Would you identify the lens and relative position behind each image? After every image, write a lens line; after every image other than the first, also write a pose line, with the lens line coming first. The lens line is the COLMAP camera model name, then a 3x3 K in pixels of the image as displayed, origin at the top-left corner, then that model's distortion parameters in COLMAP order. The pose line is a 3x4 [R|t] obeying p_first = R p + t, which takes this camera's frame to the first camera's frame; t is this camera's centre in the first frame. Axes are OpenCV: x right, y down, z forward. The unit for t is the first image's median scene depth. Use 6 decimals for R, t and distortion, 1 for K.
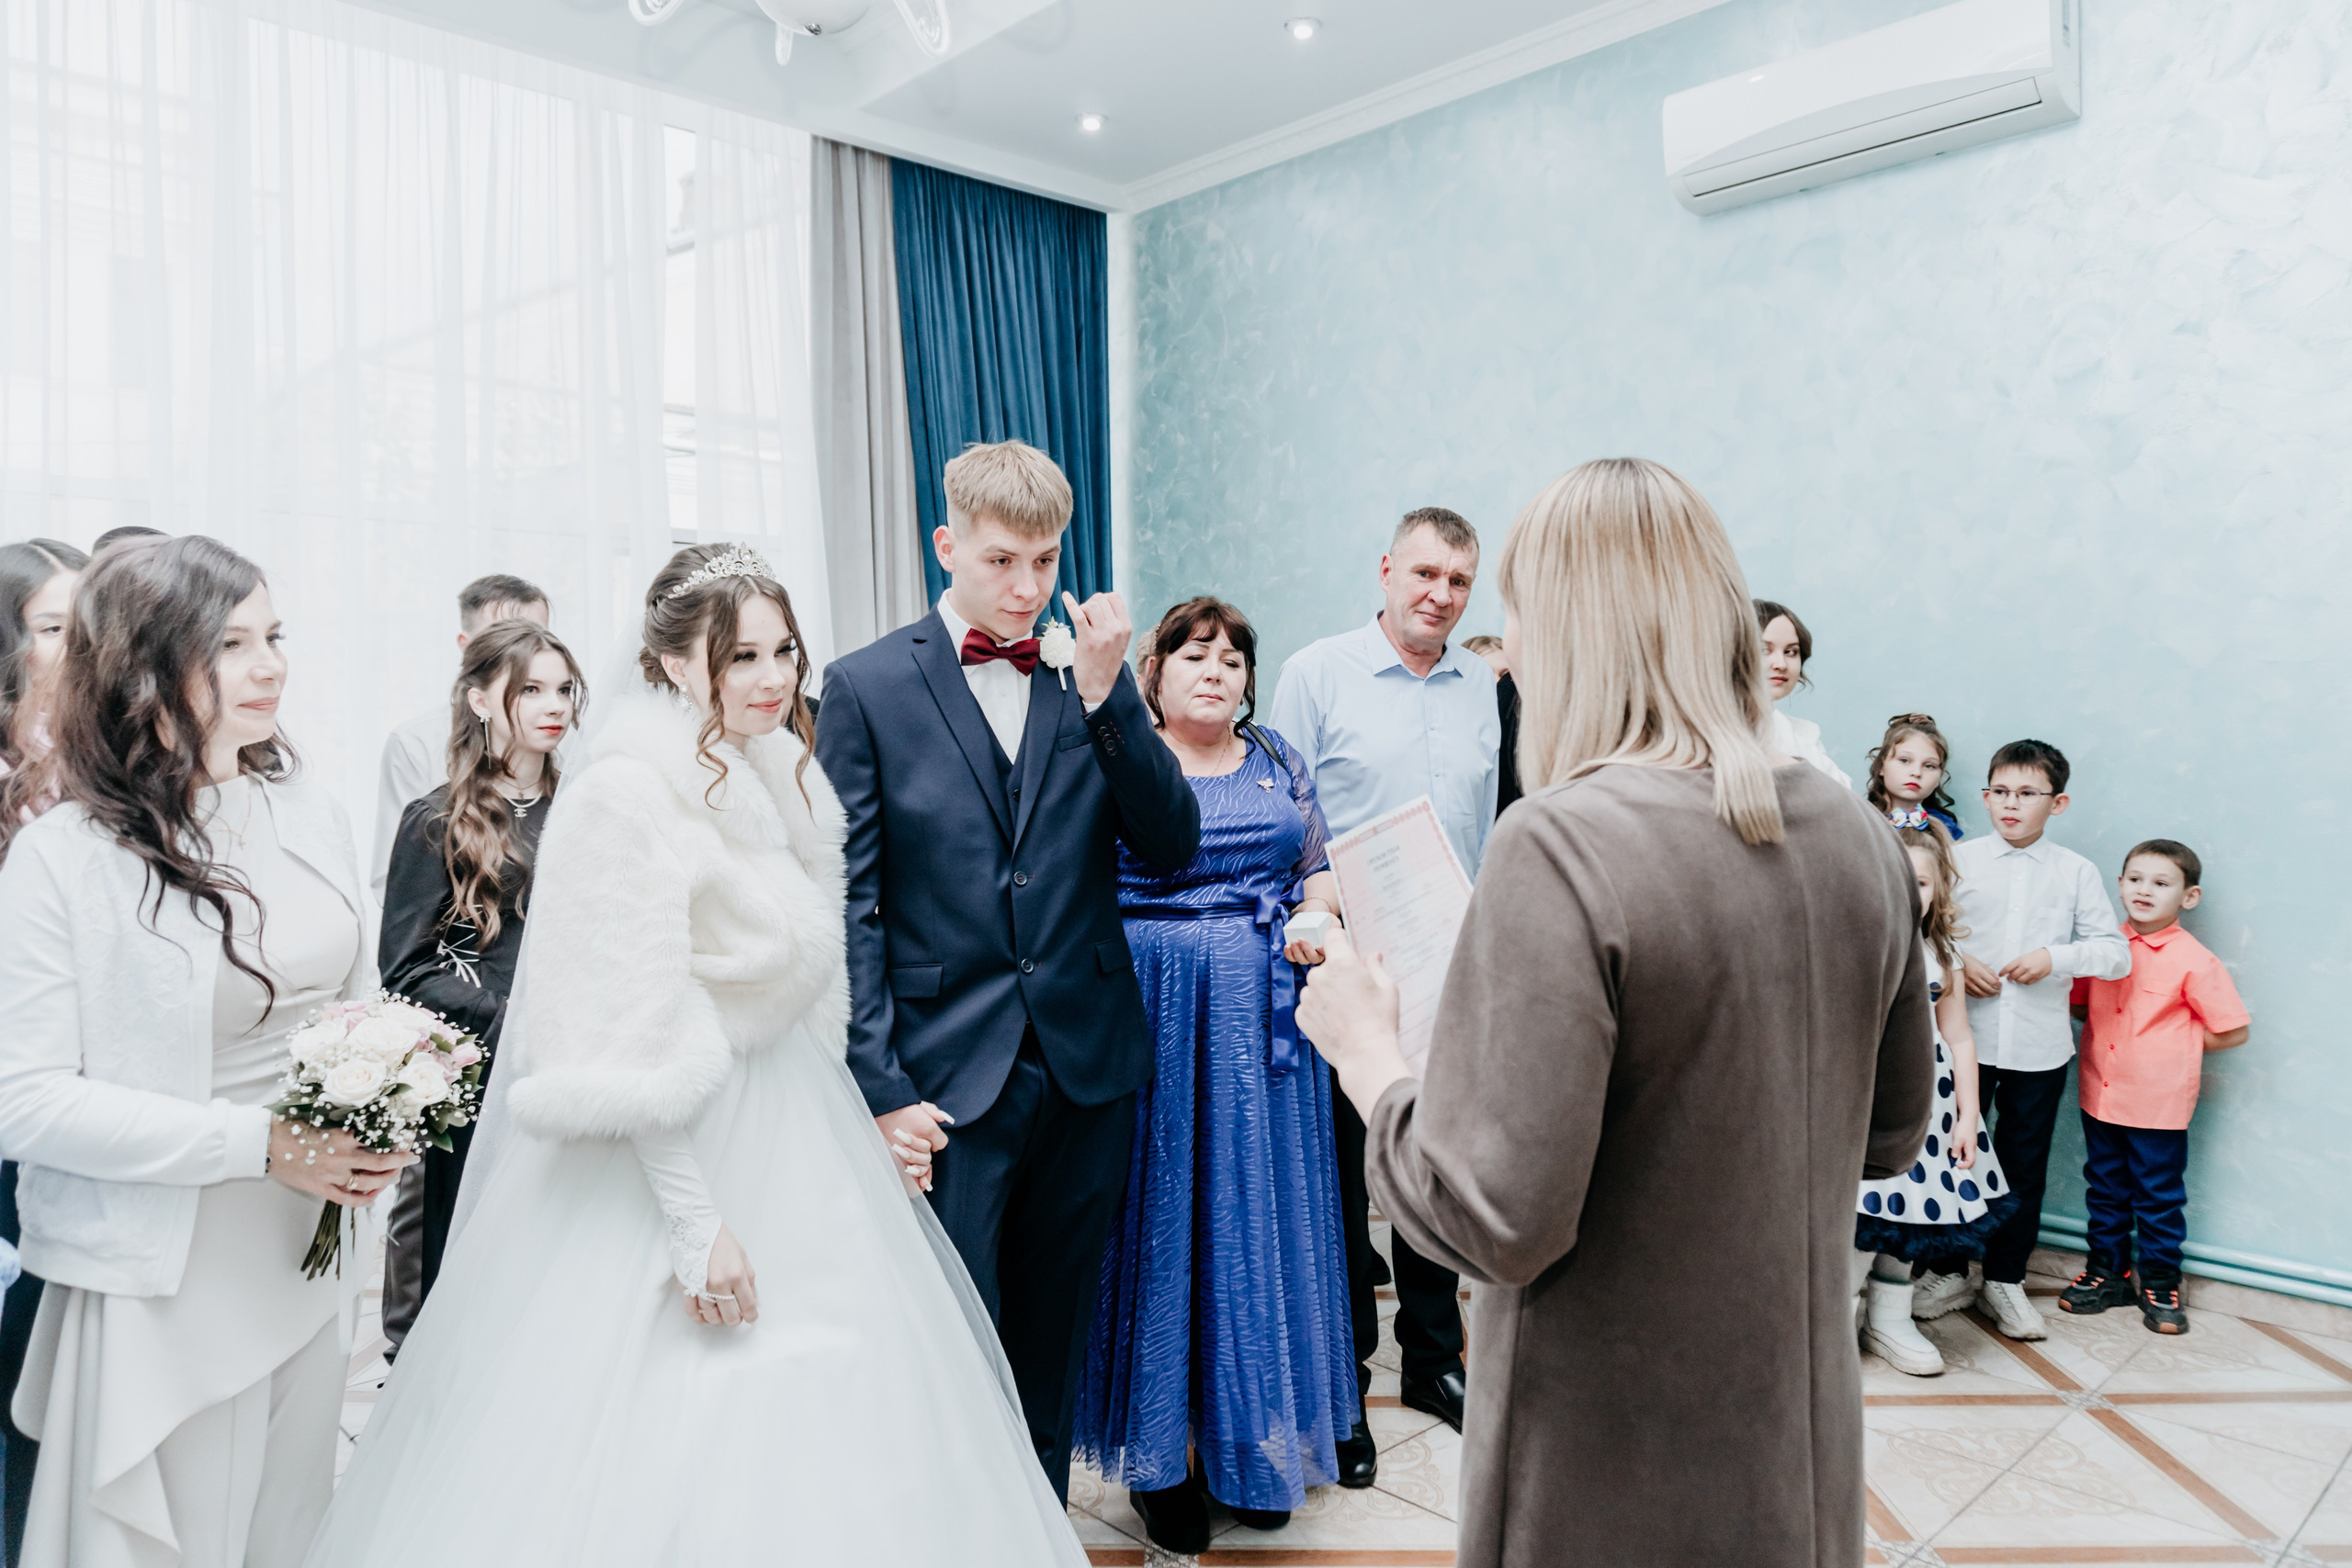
lens RADIAL K [[1568.6, 0, 1176.0], [0, 1568.6, 784.0], [0, 0, 1]] dist [-0.017204, -0.004254]
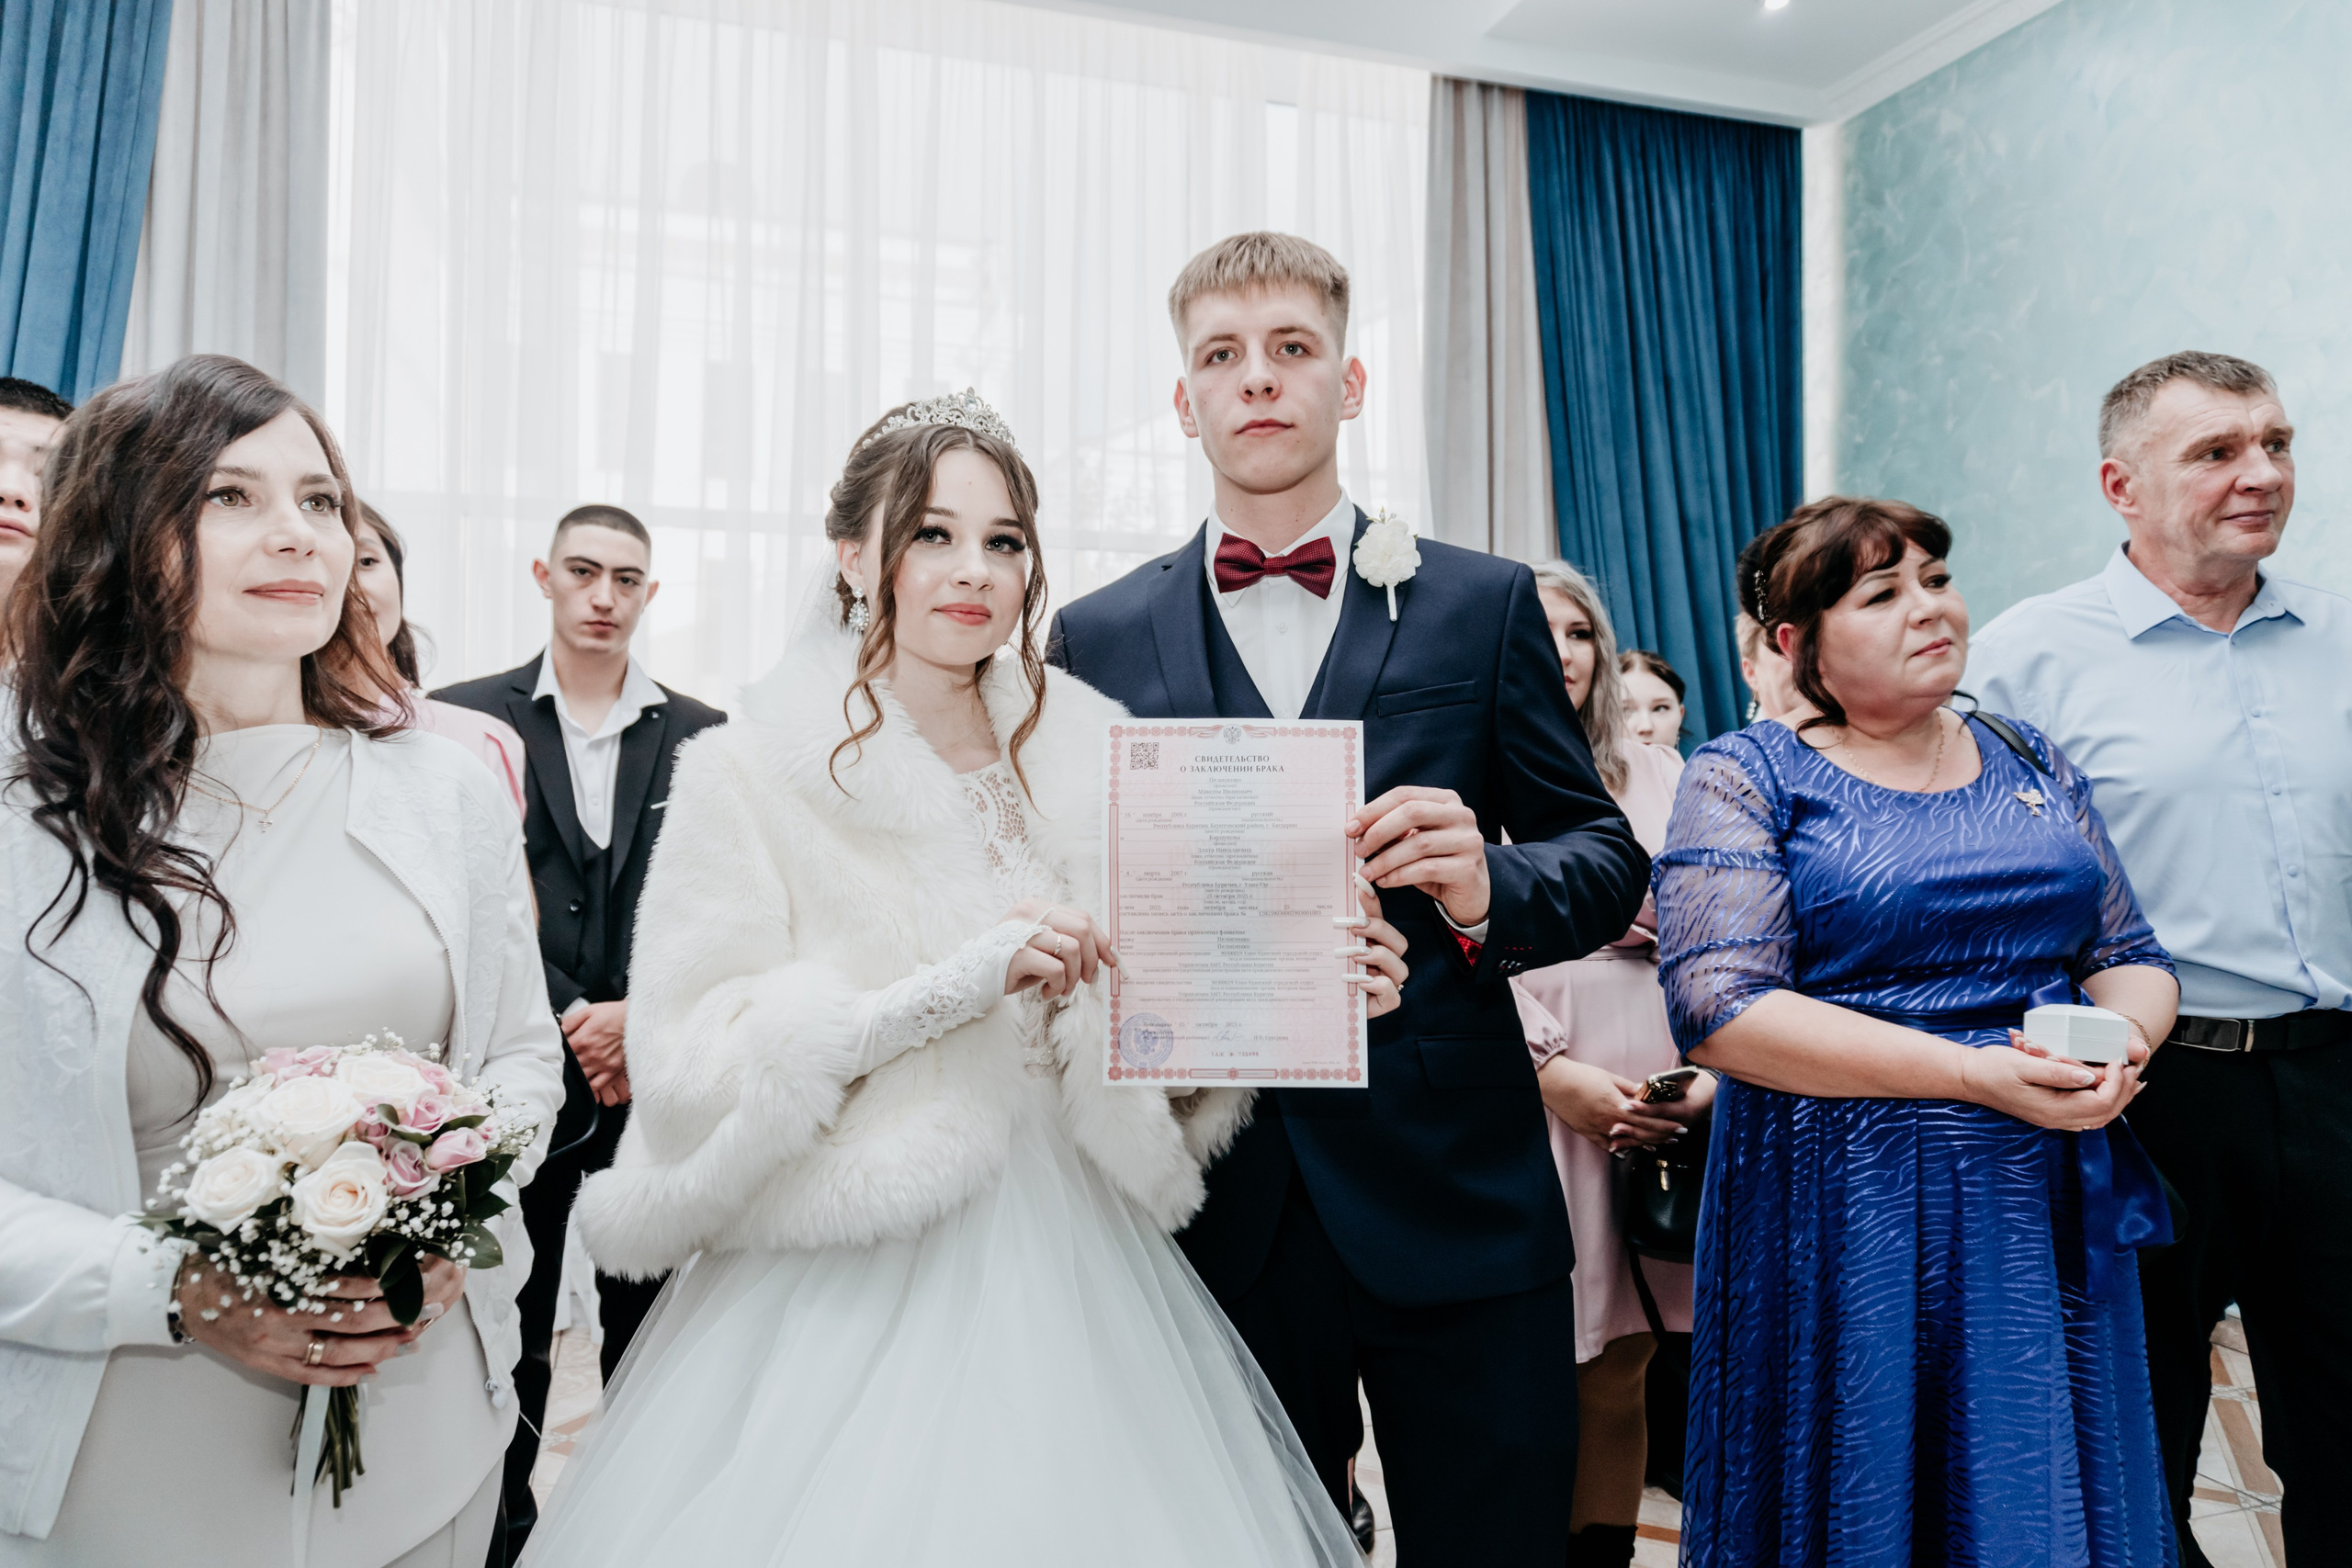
lens RADIAL K [[1575.8, 0, 1194.0], [0, 1575.8, 753.0], [0, 0, 1]] dist [0.003663, 0.002460]
pose [[0.905554, 0.002578, -0.424224, 0.018040], [-0.028716, 0.998061, -0.055232, 0.009743], [0.423259, 0.062198, 0.903872, 0.162887]]
